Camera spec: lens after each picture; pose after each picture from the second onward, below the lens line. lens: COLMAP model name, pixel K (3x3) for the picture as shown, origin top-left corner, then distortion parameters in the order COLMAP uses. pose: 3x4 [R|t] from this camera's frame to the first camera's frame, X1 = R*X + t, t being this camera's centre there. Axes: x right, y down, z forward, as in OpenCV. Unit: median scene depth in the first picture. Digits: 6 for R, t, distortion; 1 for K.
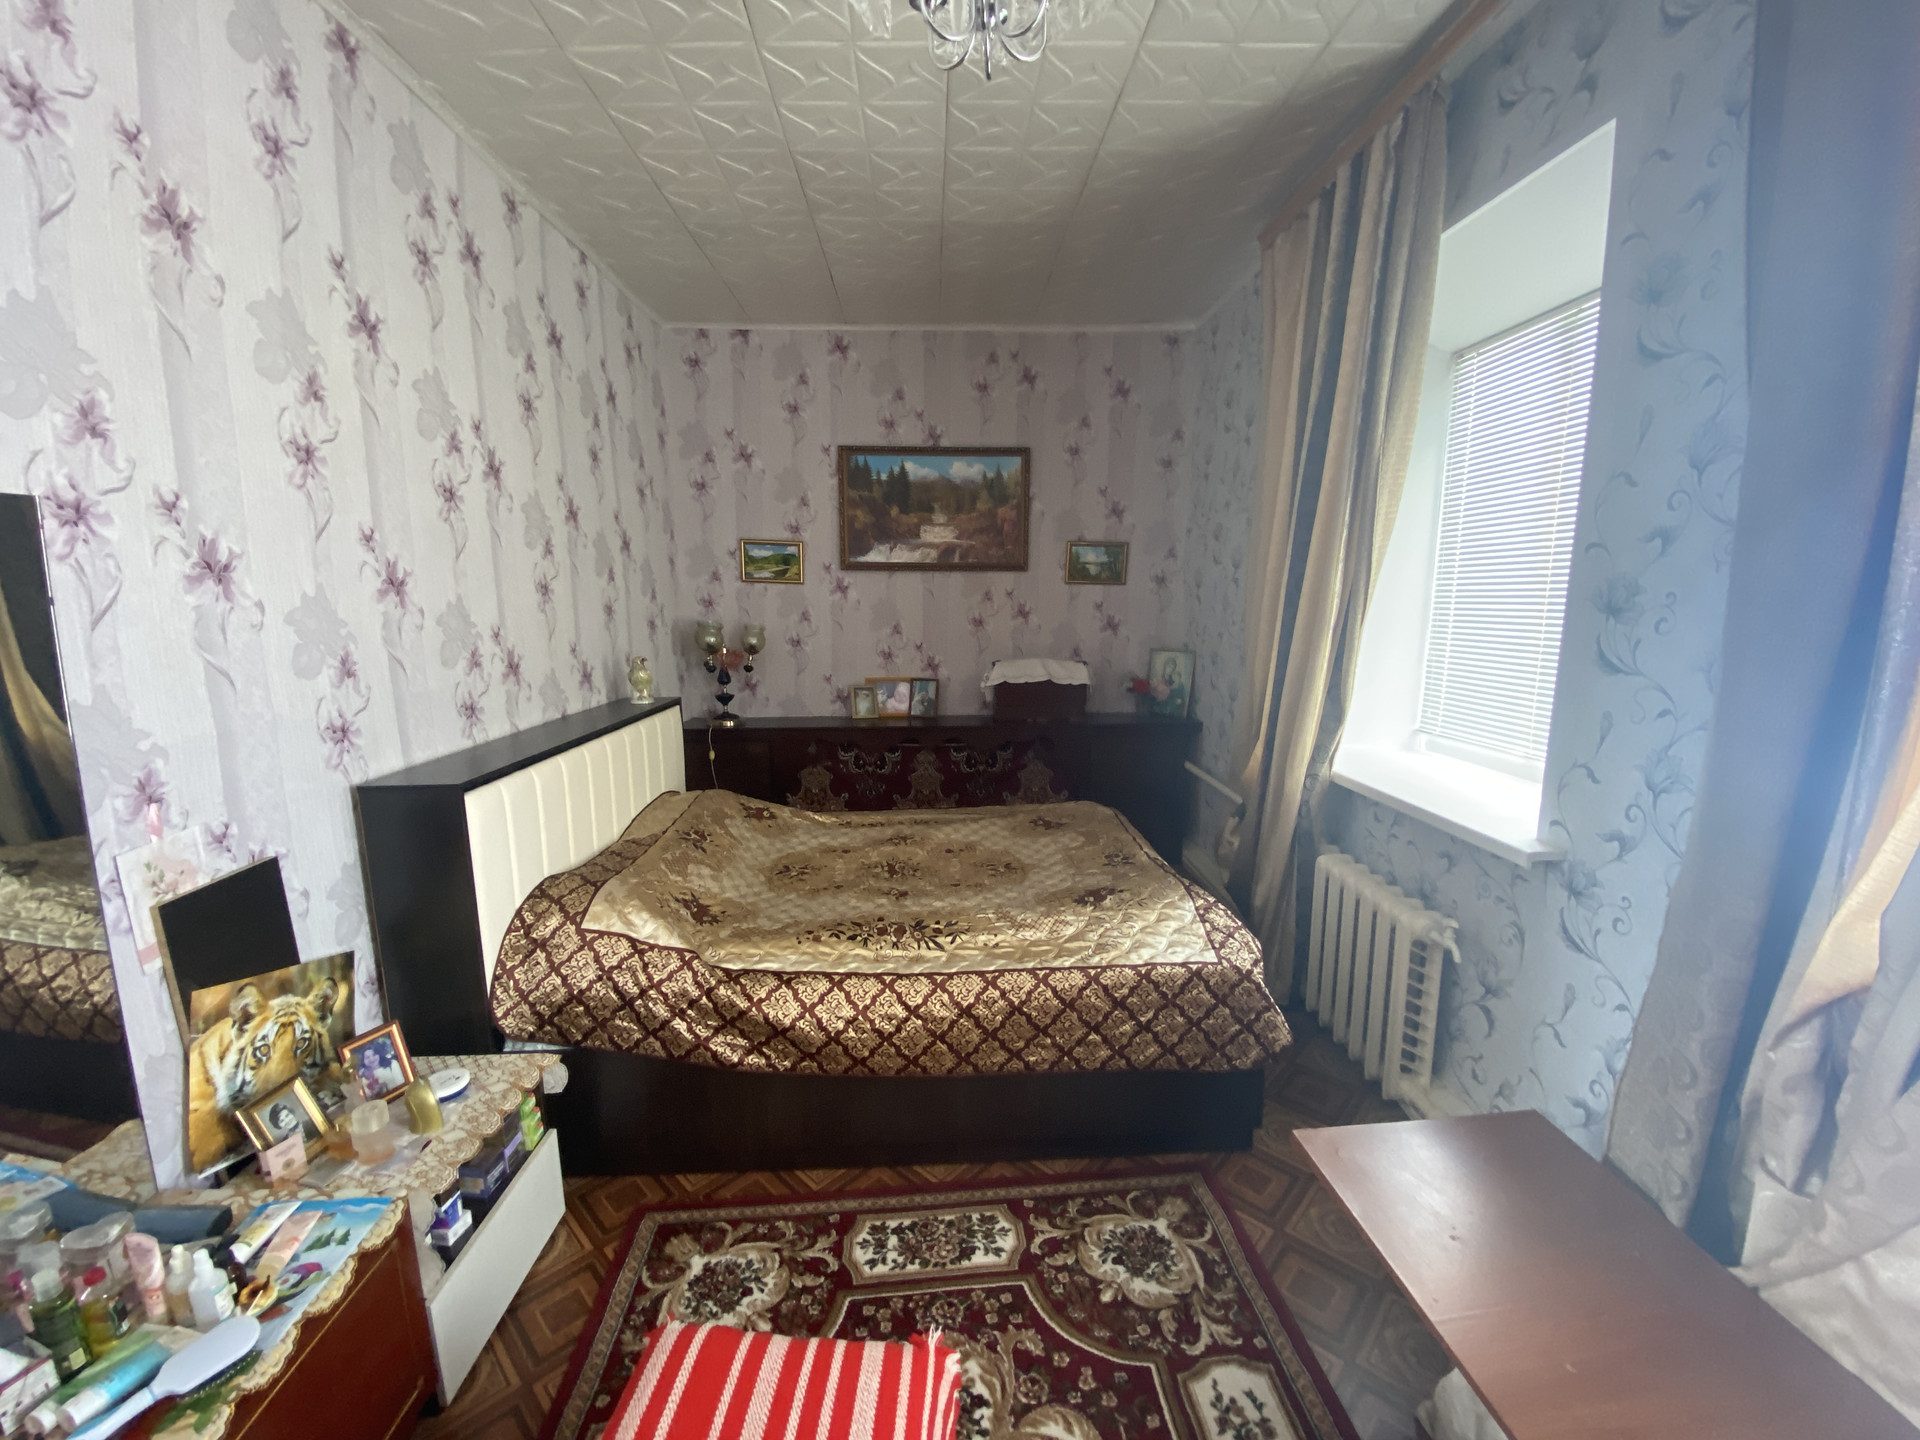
lens RADIAL K [[770.4, 0, 959.1], [0, 770.4, 718.6], [0, 0, 1]] dist [0.010129, -0.015796]
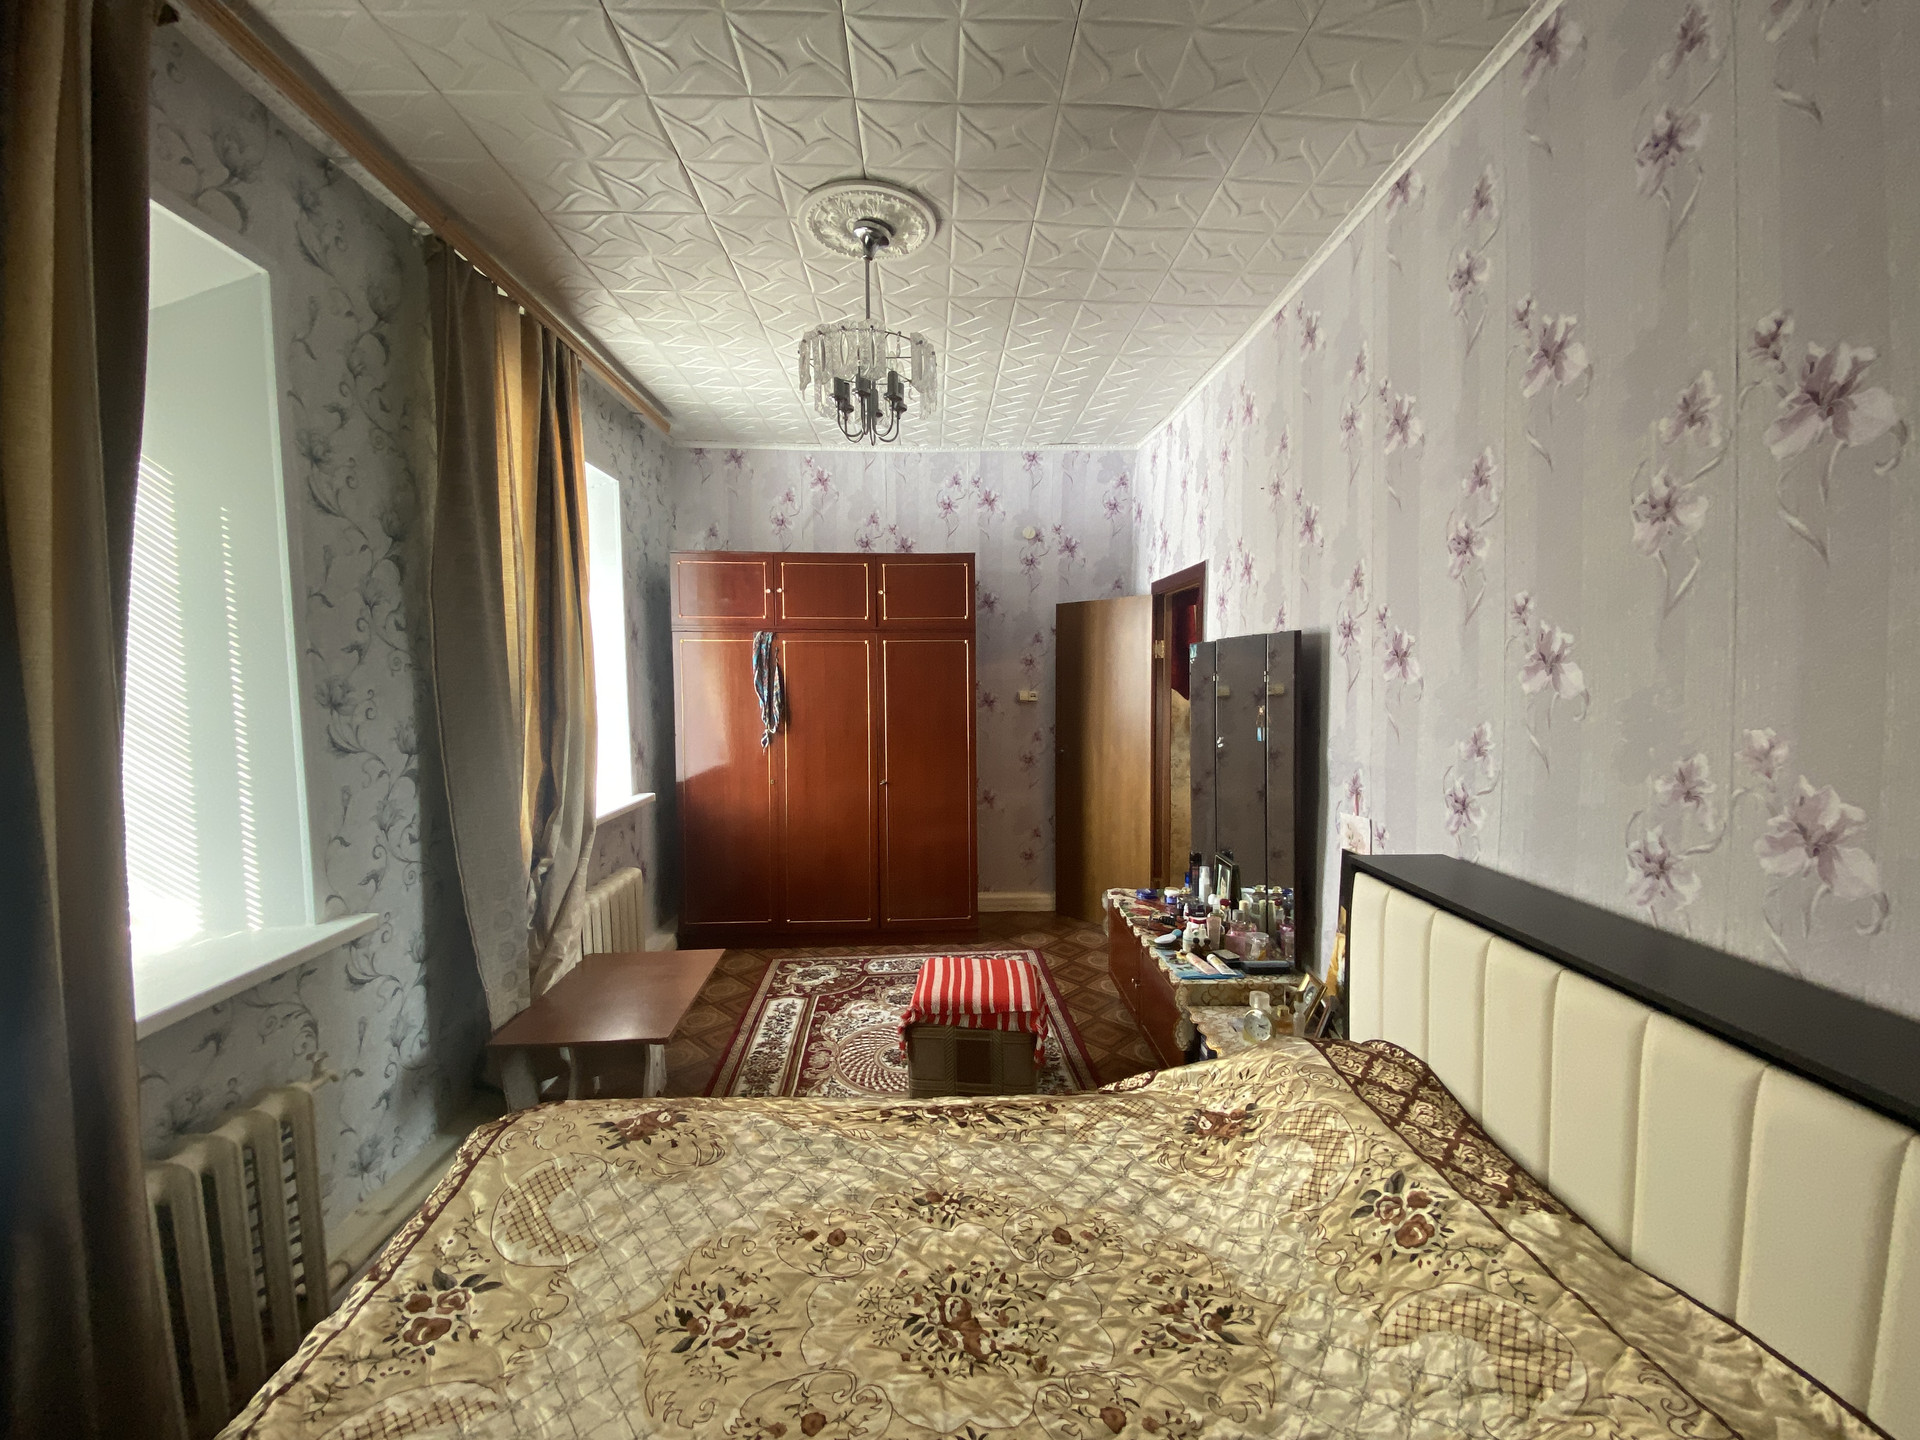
lens RADIAL K [[770.4, 0, 959.1], [0, 770.4, 718.6], [0, 0, 1]] dist [0.010129, -0.015796]
pose [[-0.999843, 0.017691, -0.000958, -0.114728], [0.017090, 0.977292, 0.211205, -0.298017], [0.004673, 0.211156, -0.977441, 1.818615]]
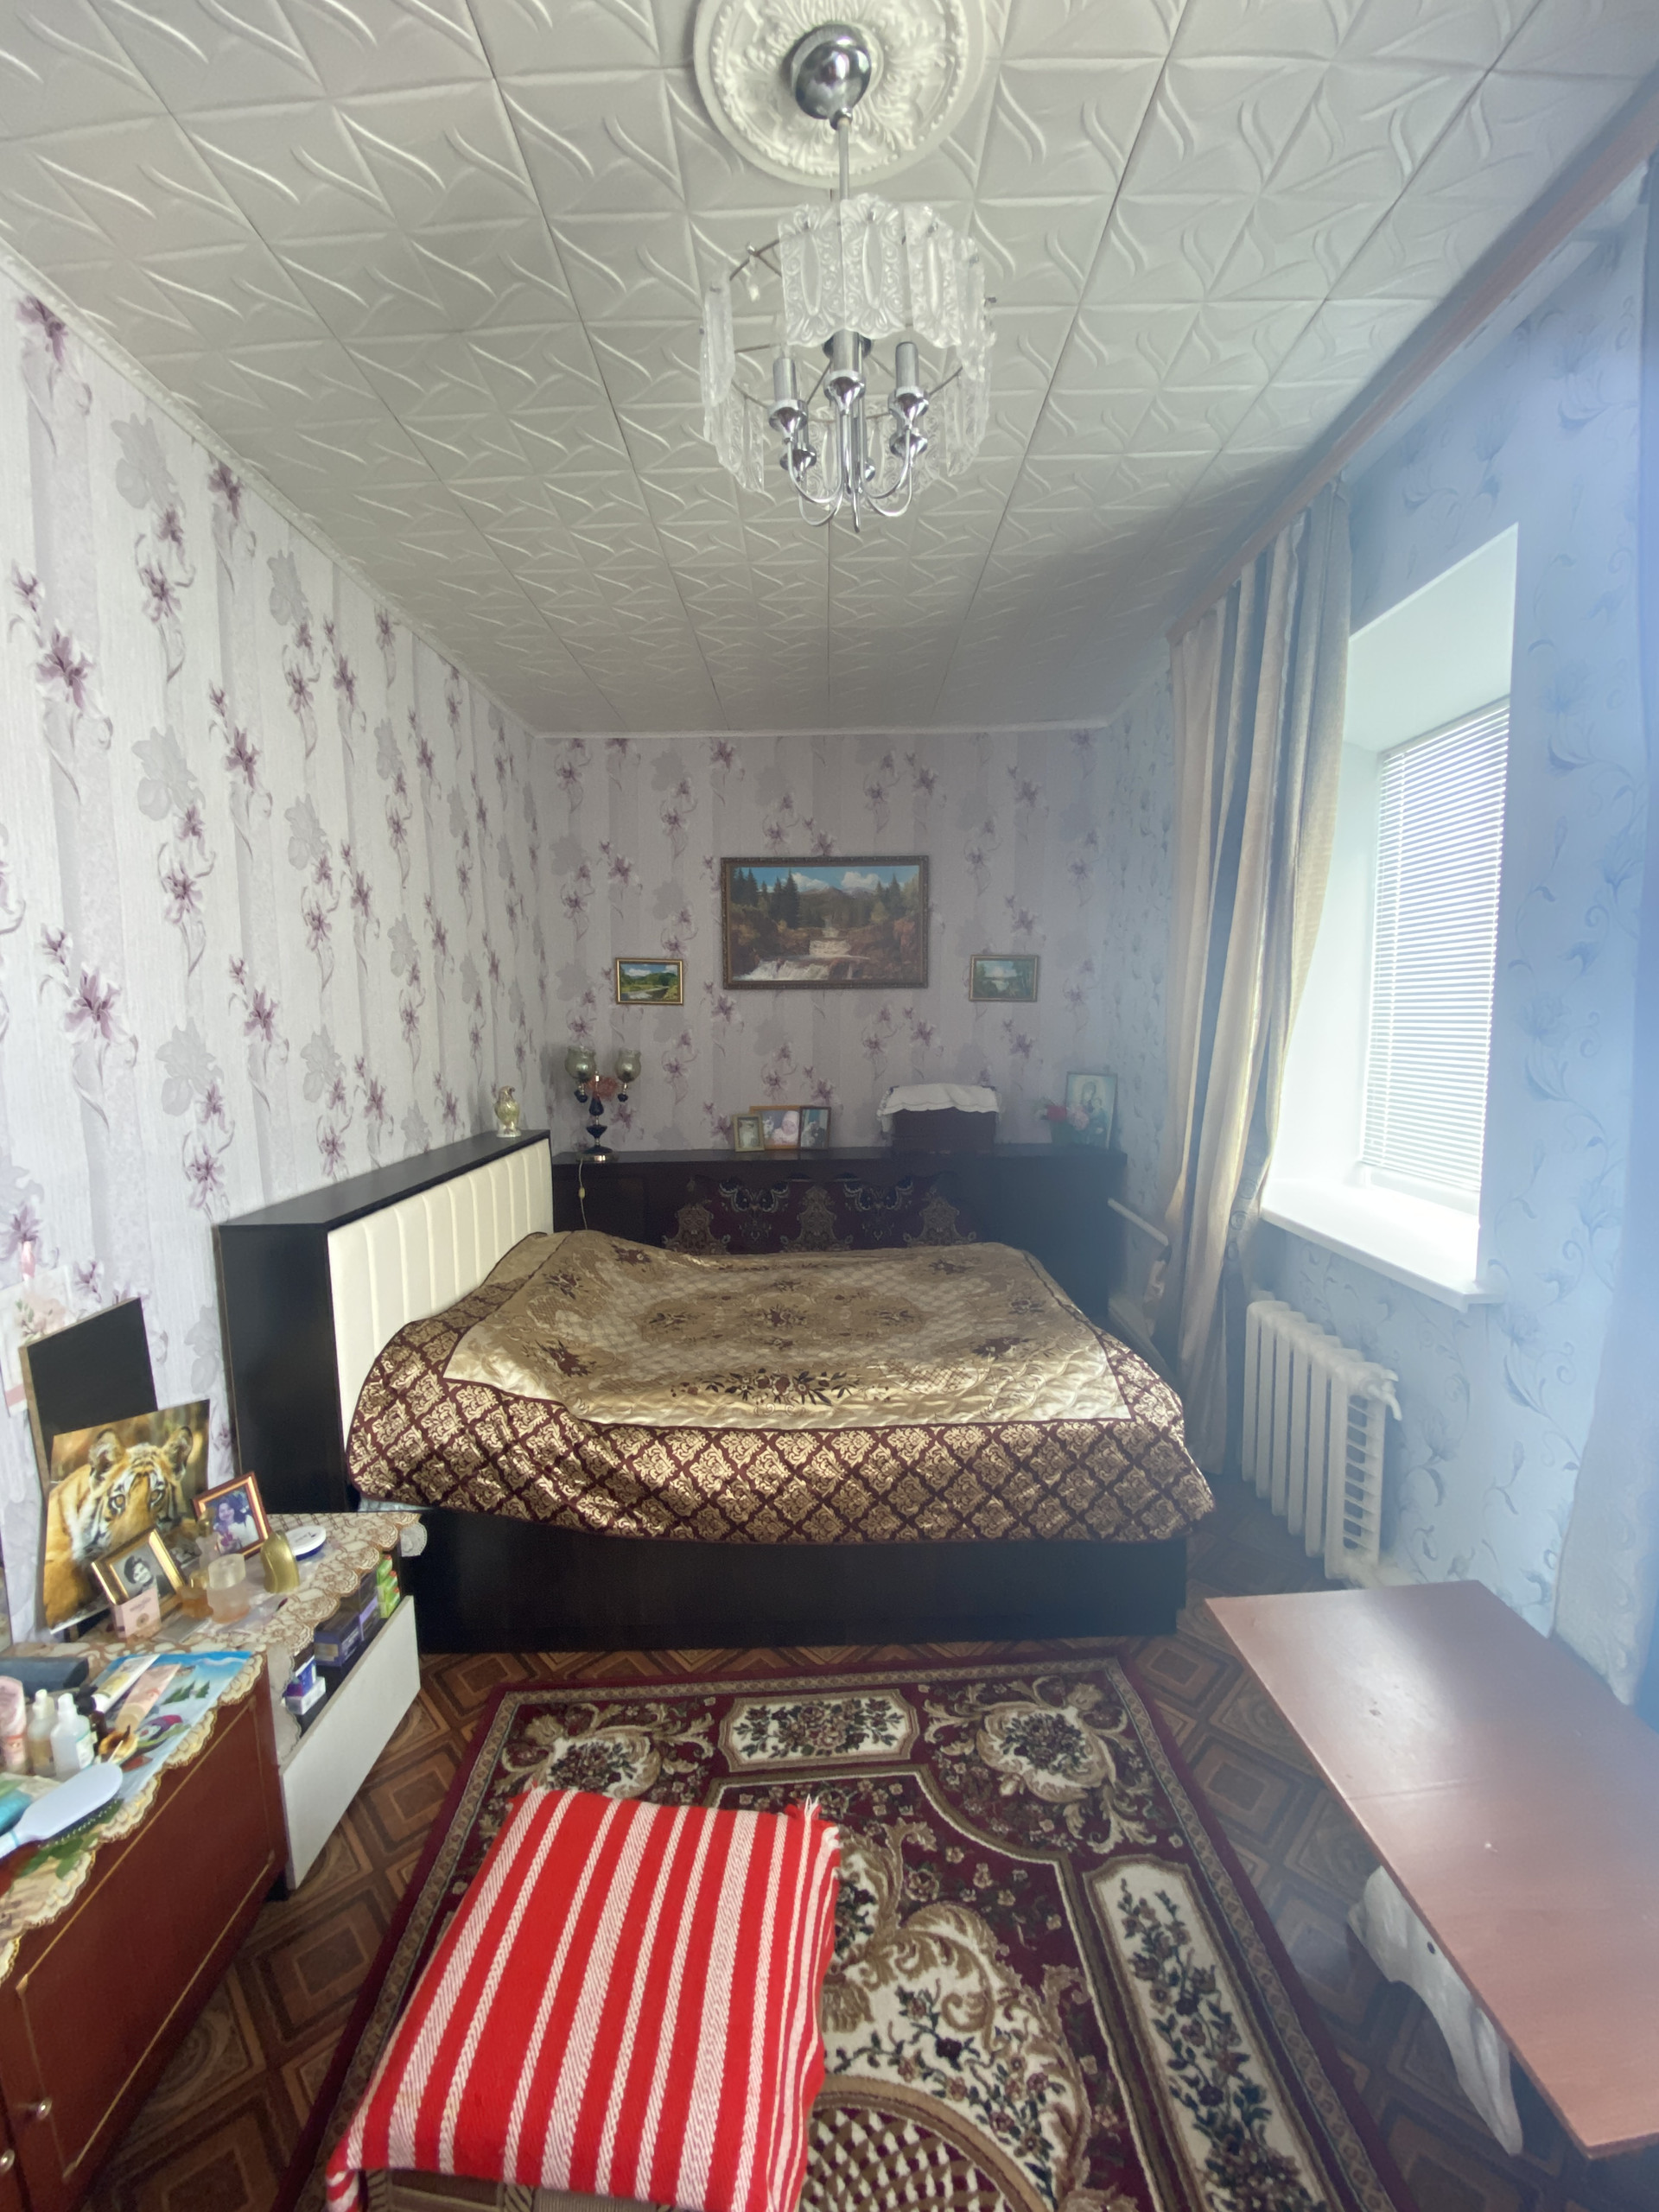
lens RADIAL K [[887.6, 0, 830.0], [0, 887.6, 1094.7], [0, 0, 1]] dist [0.010129, -0.015796]
pose [[0.999277, -0.008012, -0.037163, 0.023788], [0.005629, 0.997947, -0.063798, -0.000377], [0.037598, 0.063543, 0.997271, -0.084507]]
